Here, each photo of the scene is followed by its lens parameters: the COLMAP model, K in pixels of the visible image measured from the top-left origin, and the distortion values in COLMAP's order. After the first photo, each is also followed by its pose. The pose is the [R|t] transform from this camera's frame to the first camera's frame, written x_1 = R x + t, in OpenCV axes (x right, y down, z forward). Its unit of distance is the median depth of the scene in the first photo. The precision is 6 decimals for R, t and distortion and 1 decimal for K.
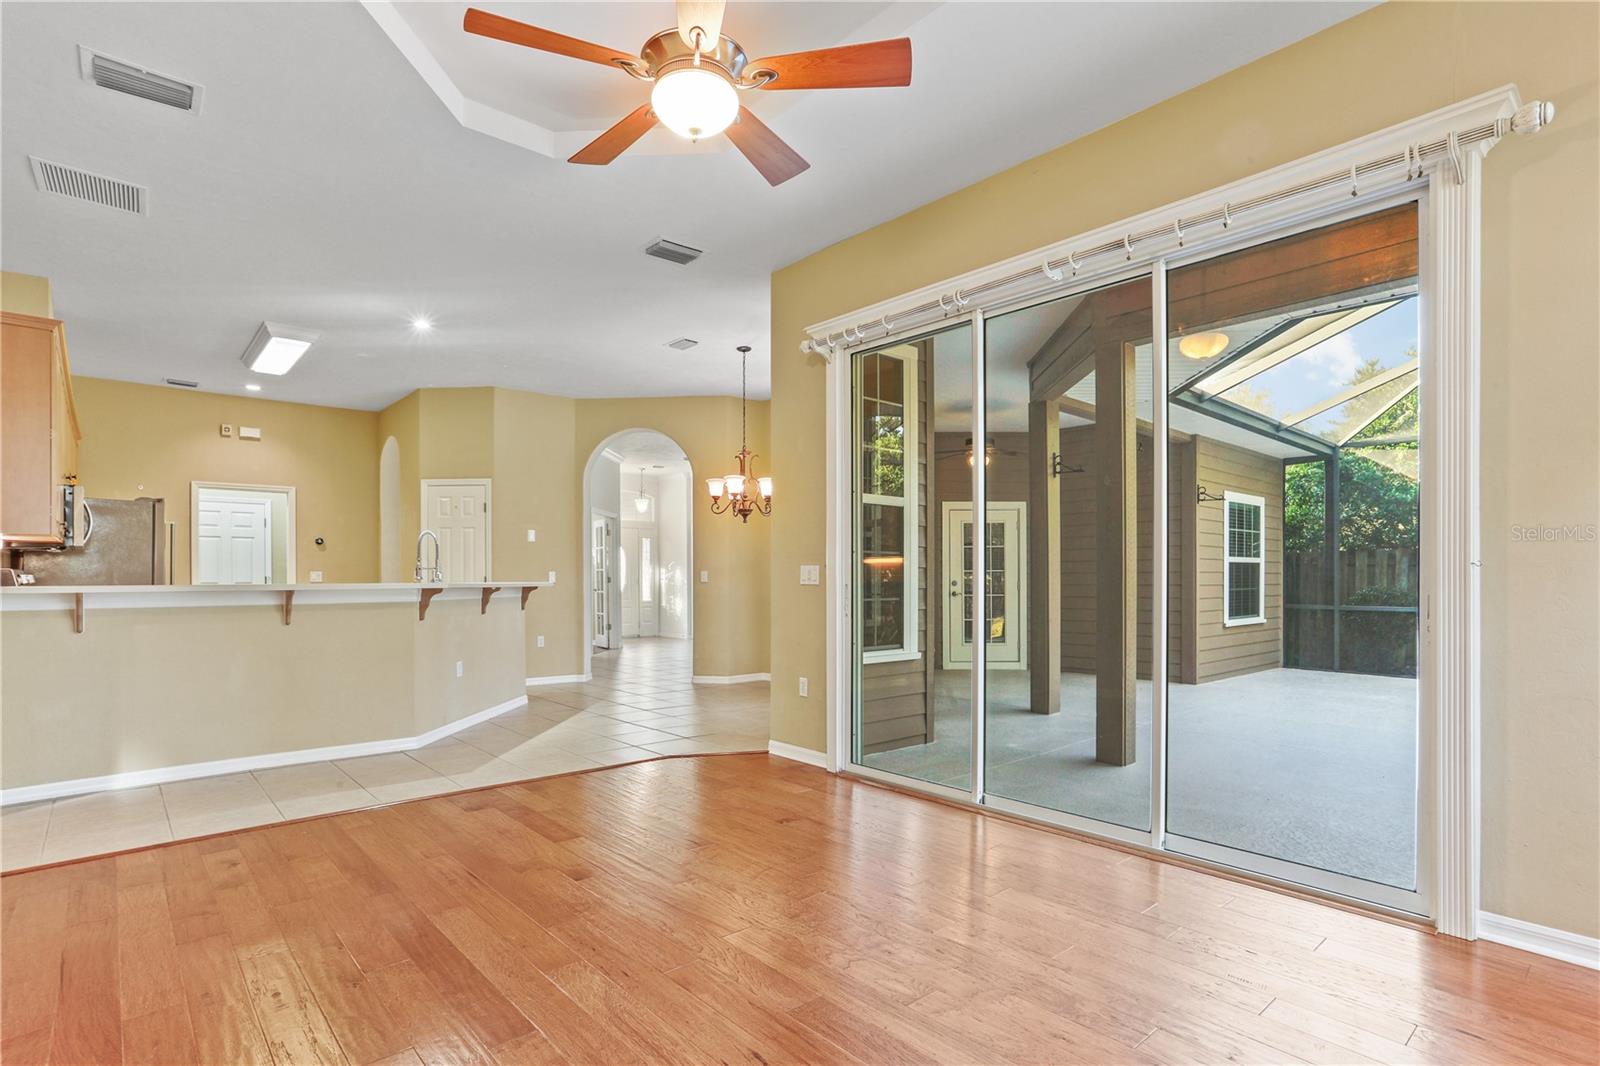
lens RADIAL K [[794.2, 0, 798.9], [0, 794.2, 592.1], [0, 0, 1]] dist [-0.043960, 0.023431]
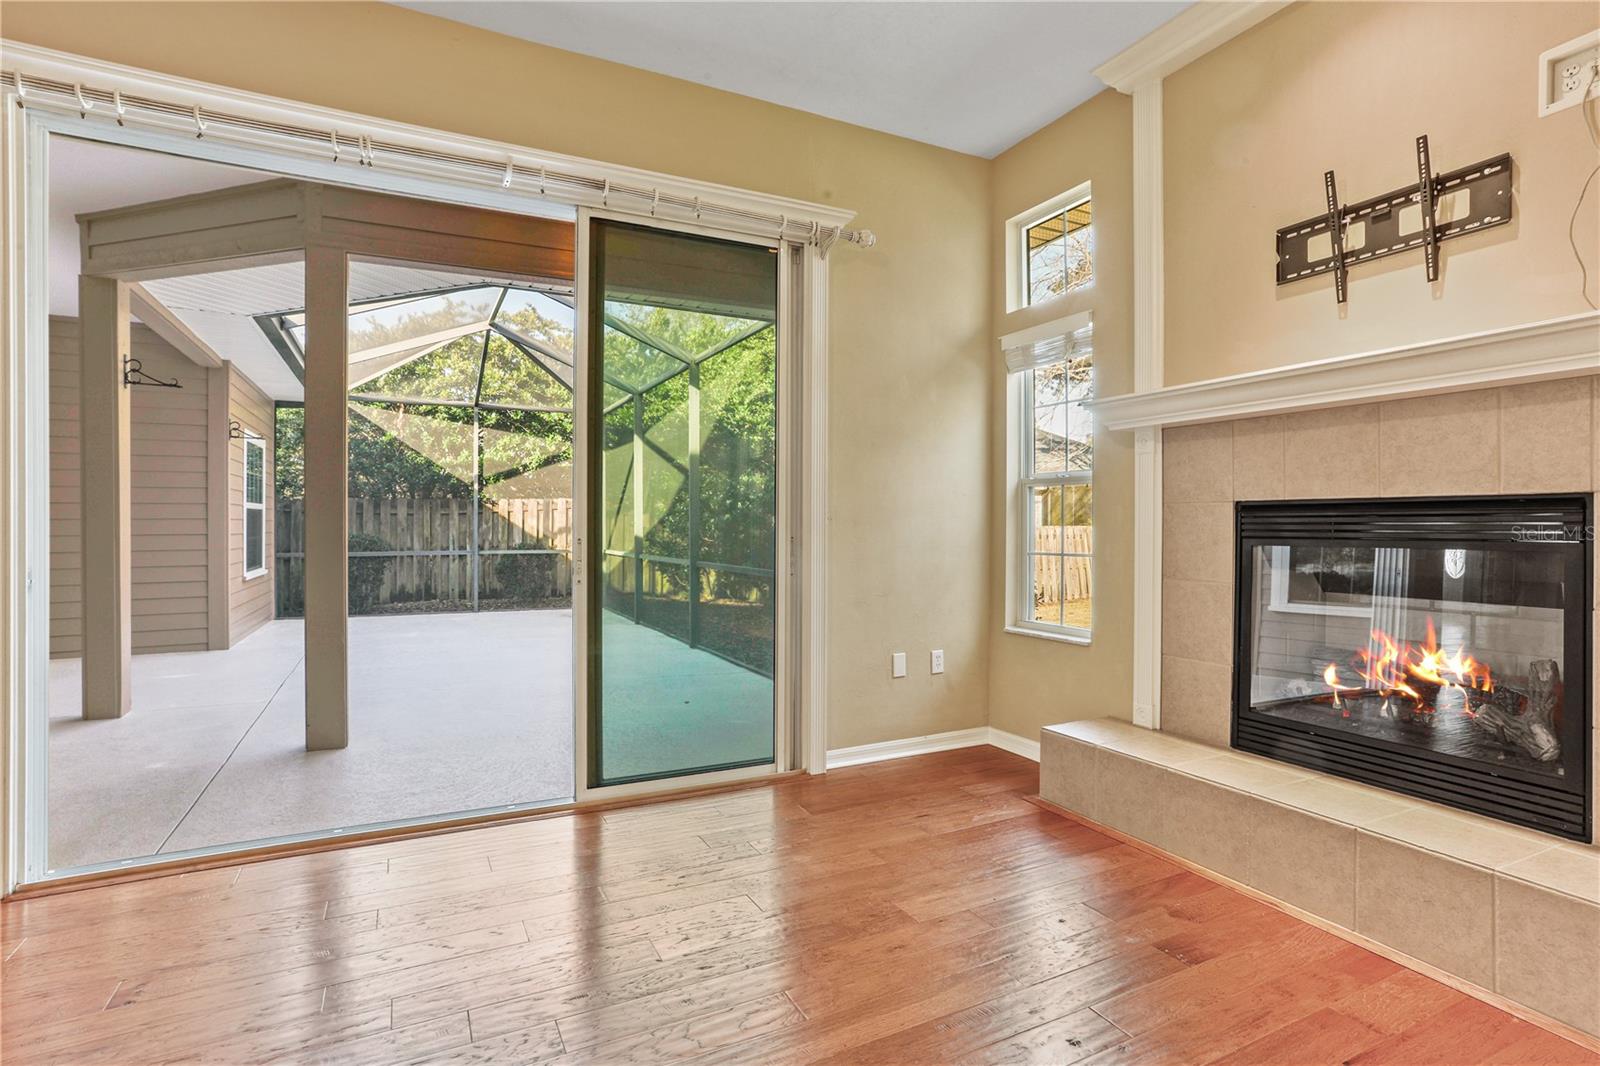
lens RADIAL K [[794.2, 0, 790.5], [0, 794.2, 521.3], [0, 0, 1]] dist [-0.043960, 0.023431]
pose [[0.270189, 0.002883, 0.962803, -0.140674], [0.018778, 0.999790, -0.008263, -0.003978], [-0.962624, 0.020312, 0.270078, 0.153842]]
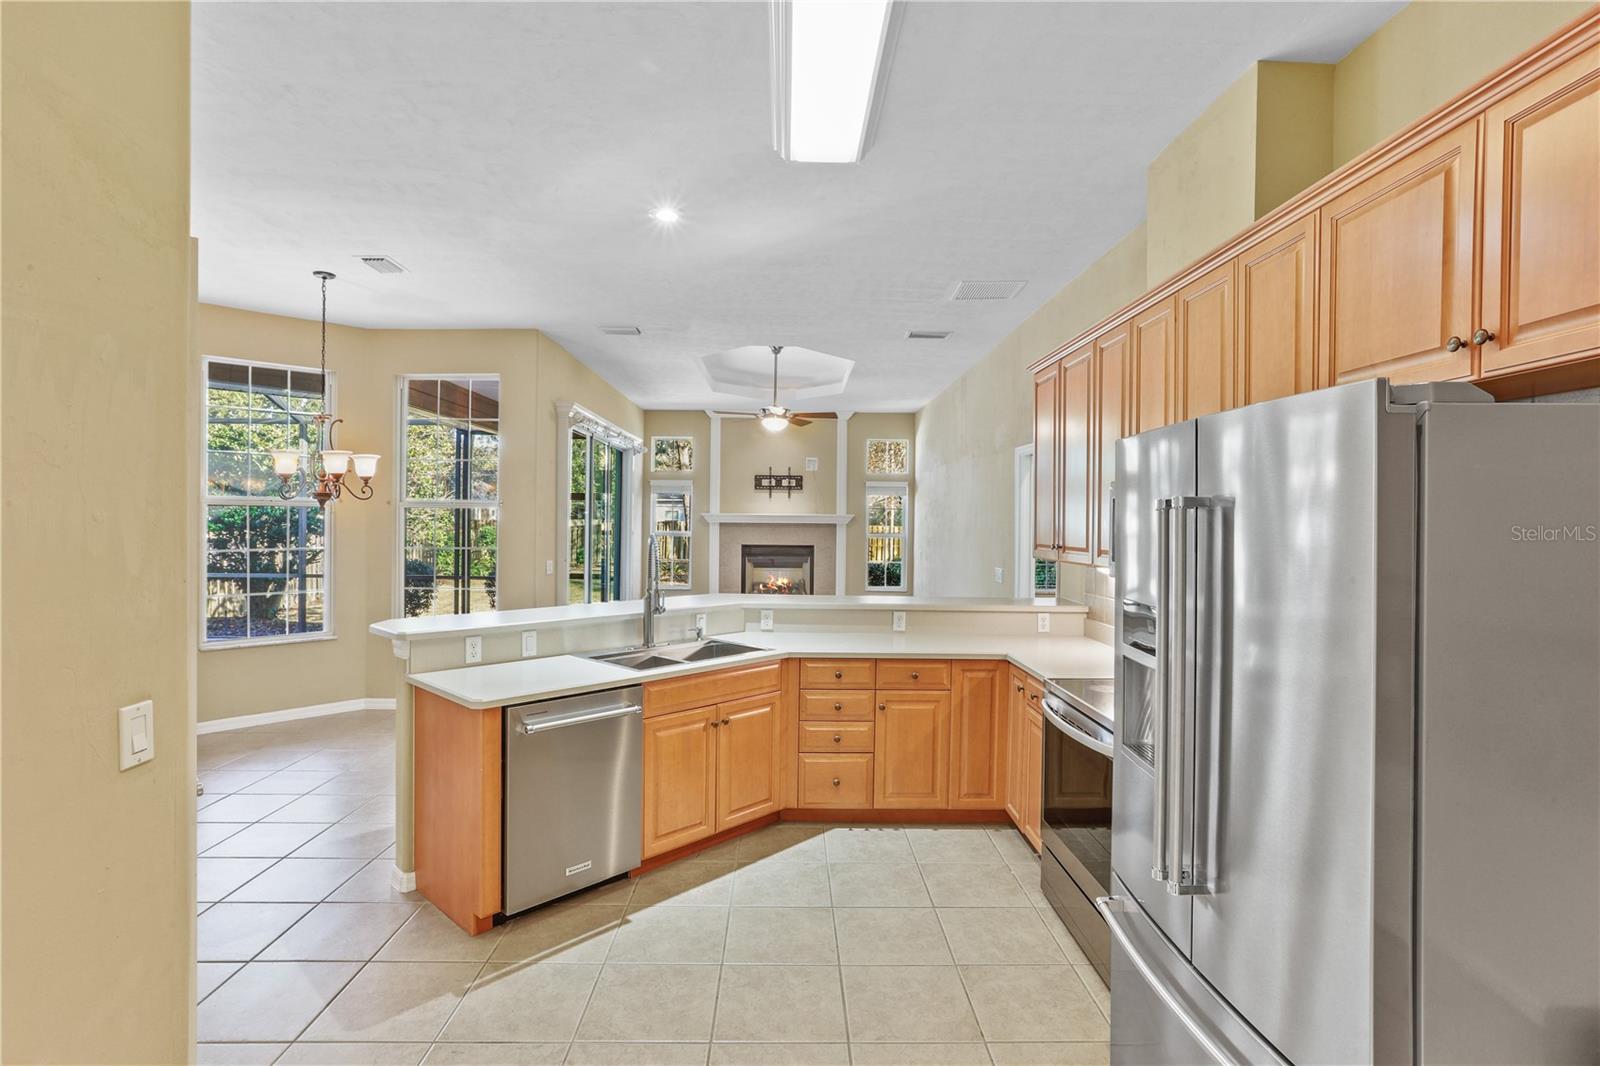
lens RADIAL K [[794.2, 0, 792.7], [0, 794.2, 524.5], [0, 0, 1]] dist [-0.043960, 0.023431]
pose [[-0.747946, -0.010275, 0.663680, -0.644954], [0.004686, 0.999774, 0.020759, -0.067234], [-0.663743, 0.018636, -0.747728, 0.923683]]
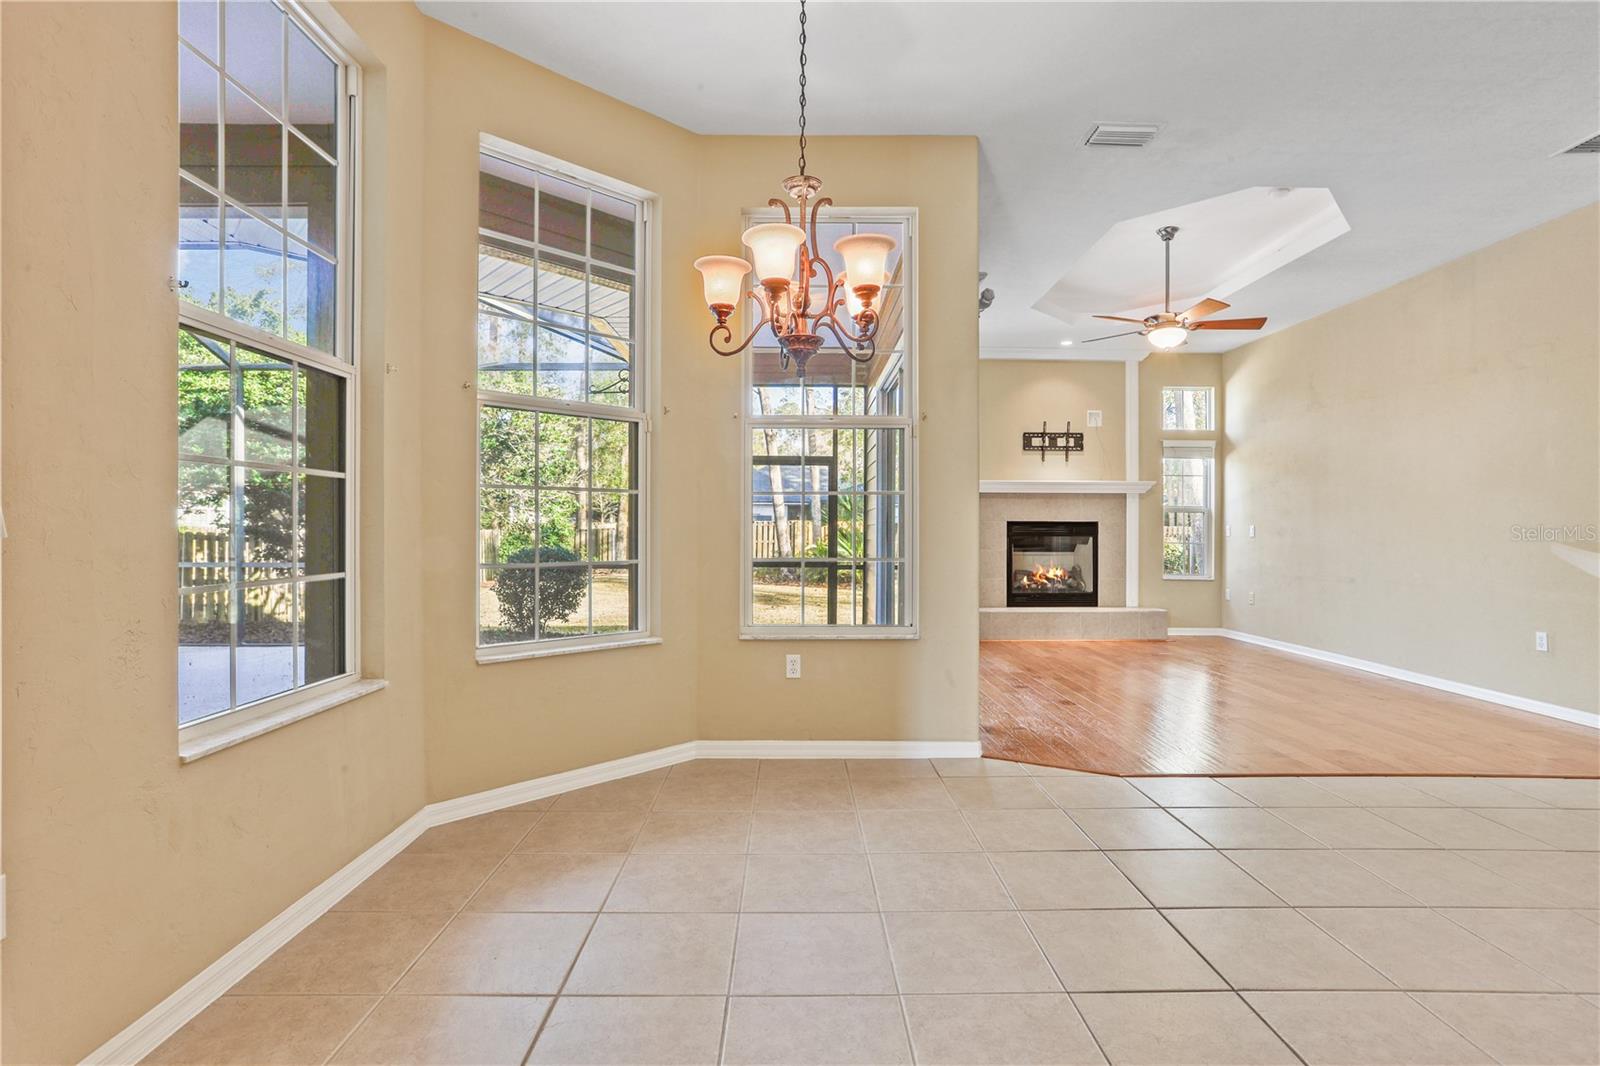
lens RADIAL K [[794.2, 0, 795.1], [0, 794.2, 533.0], [0, 0, 1]] dist [-0.043960, 0.023431]
pose [[-0.757844, -0.002878, 0.652429, -0.202309], [0.010169, 0.999817, 0.016223, -0.015558], [-0.652356, 0.018929, -0.757676, 0.945881]]
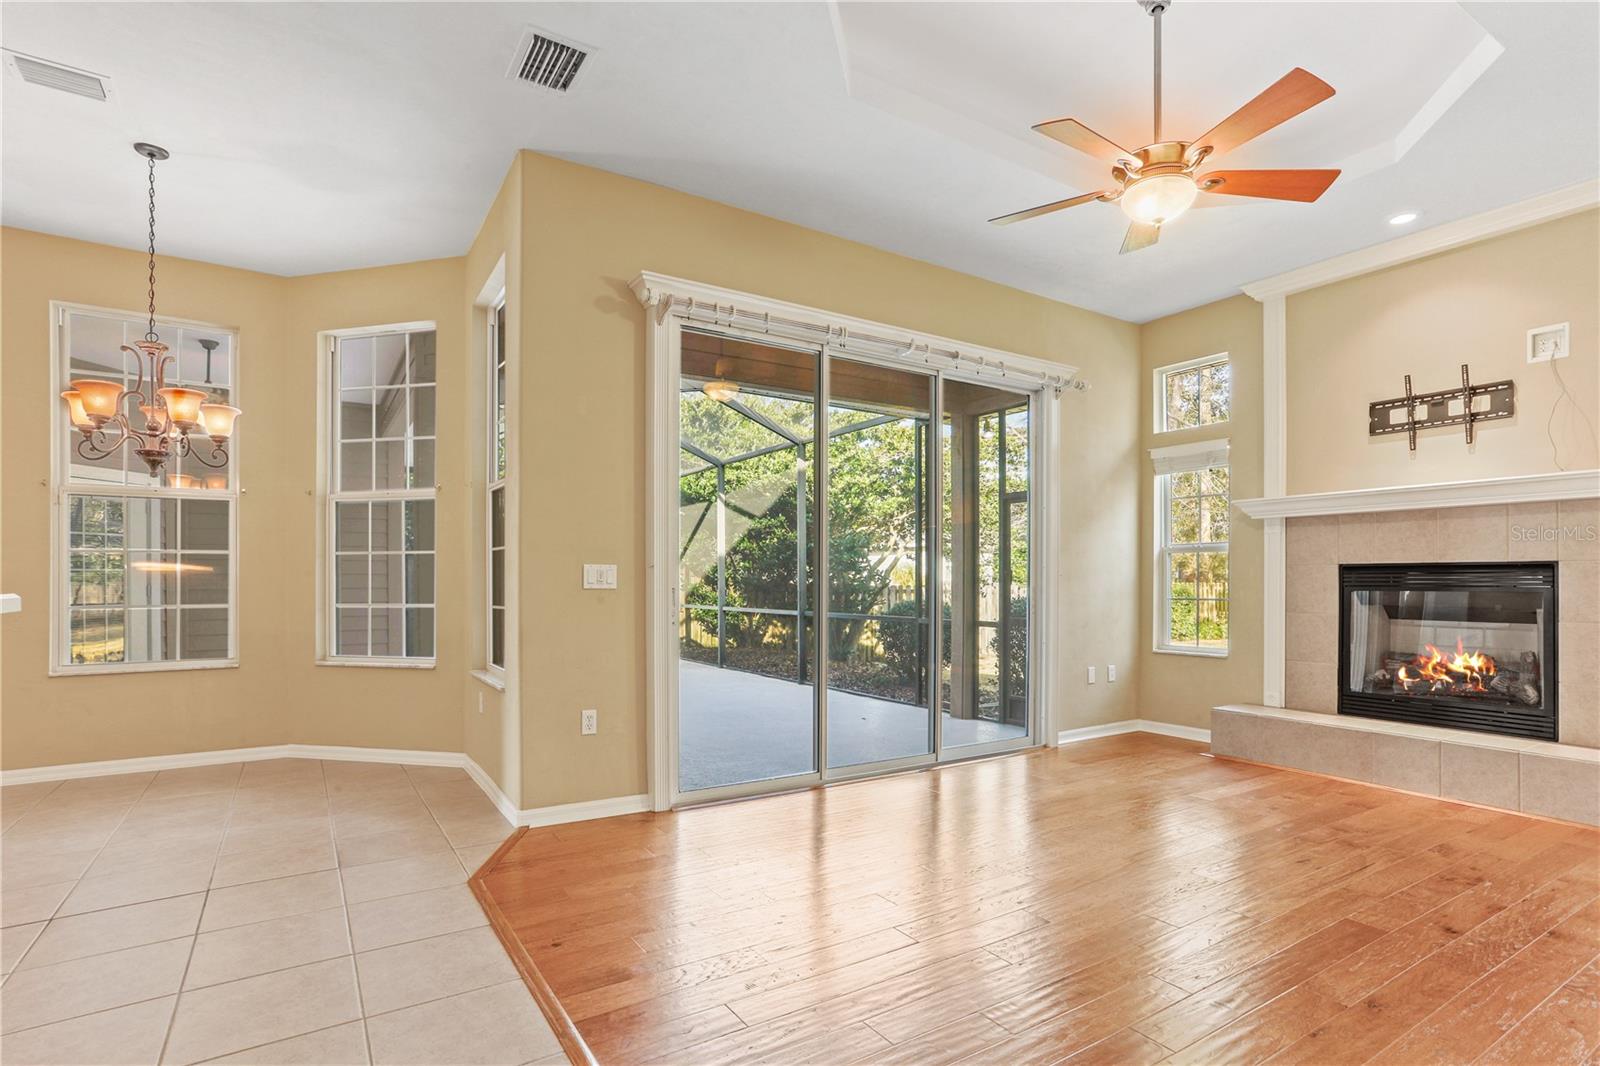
lens RADIAL K [[794.2, 0, 789.3], [0, 794.2, 578.2], [0, 0, 1]] dist [-0.043960, 0.023431]
pose [[0.168269, 0.004759, 0.985730, -0.365882], [0.017738, 0.999812, -0.007855, -0.004528], [-0.985581, 0.018807, 0.168153, 0.344143]]
